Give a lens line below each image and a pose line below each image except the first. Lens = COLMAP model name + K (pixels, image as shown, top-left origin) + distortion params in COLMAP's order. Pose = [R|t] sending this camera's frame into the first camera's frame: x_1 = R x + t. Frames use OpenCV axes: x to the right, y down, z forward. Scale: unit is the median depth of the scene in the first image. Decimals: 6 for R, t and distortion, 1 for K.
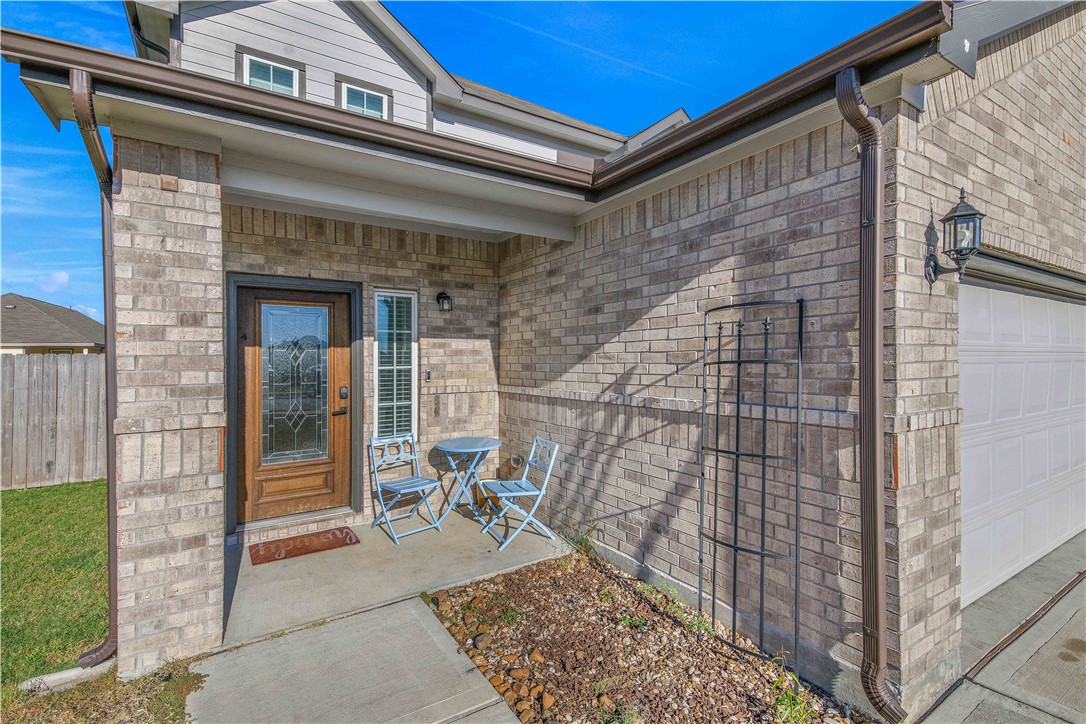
lens RADIAL K [[485.4, 0, 546.0], [0, 485.4, 362.2], [0, 0, 1]] dist [0.052473, -0.023466]
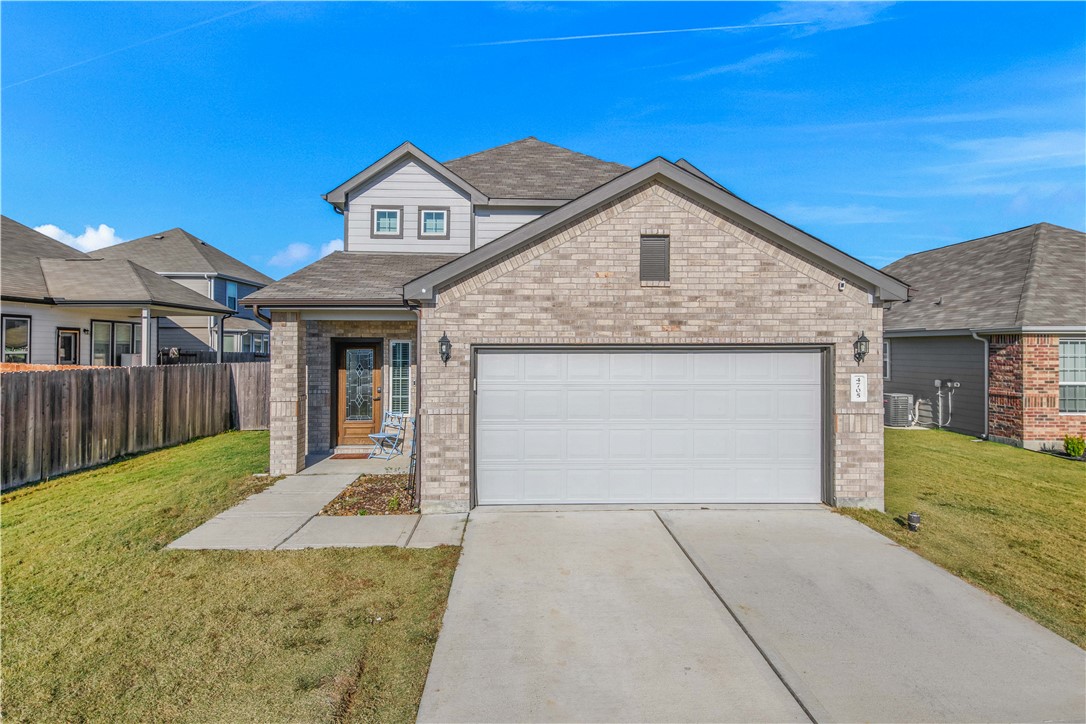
lens RADIAL K [[585.0, 0, 546.0], [0, 585.0, 340.5], [0, 0, 1]] dist [0.055318, -0.046150]
pose [[0.851391, -0.000006, -0.524531, 1.612129], [-0.005615, 0.999943, -0.009124, -0.138394], [0.524501, 0.010713, 0.851342, -0.812898]]
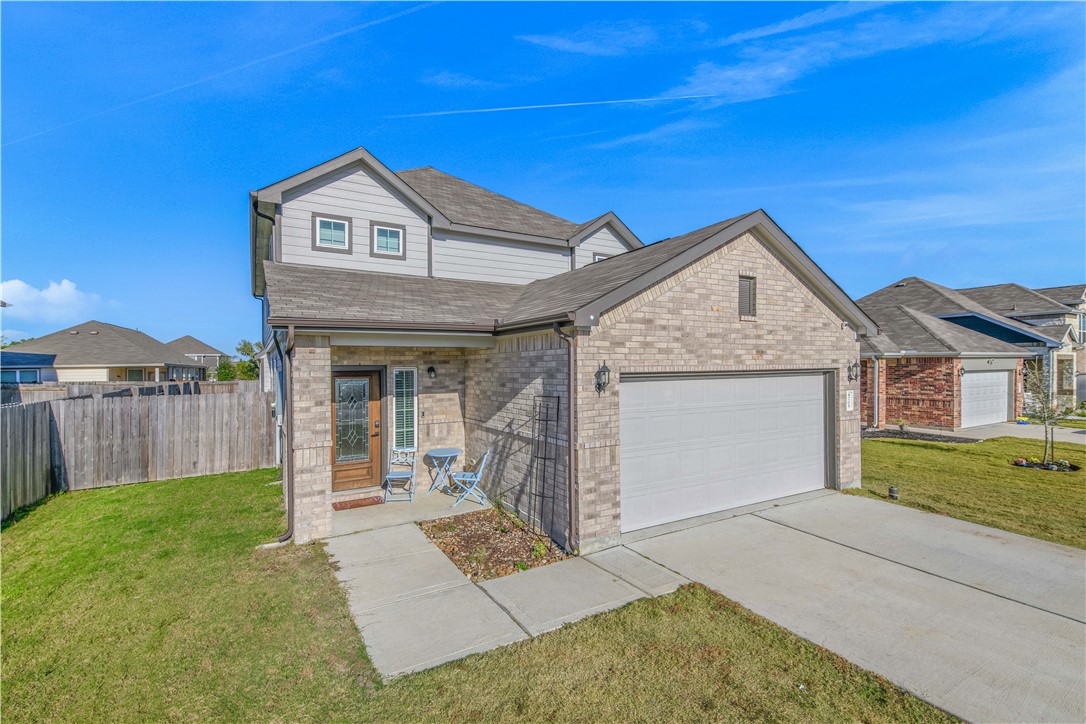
lens RADIAL K [[488.3, 0, 548.6], [0, 488.3, 366.6], [0, 0, 1]] dist [0.047611, -0.016946]
pose [[0.999168, -0.004608, -0.040515, 0.331320], [0.004678, 0.999988, 0.001623, -0.165917], [0.040507, -0.001811, 0.999178, -0.883546]]
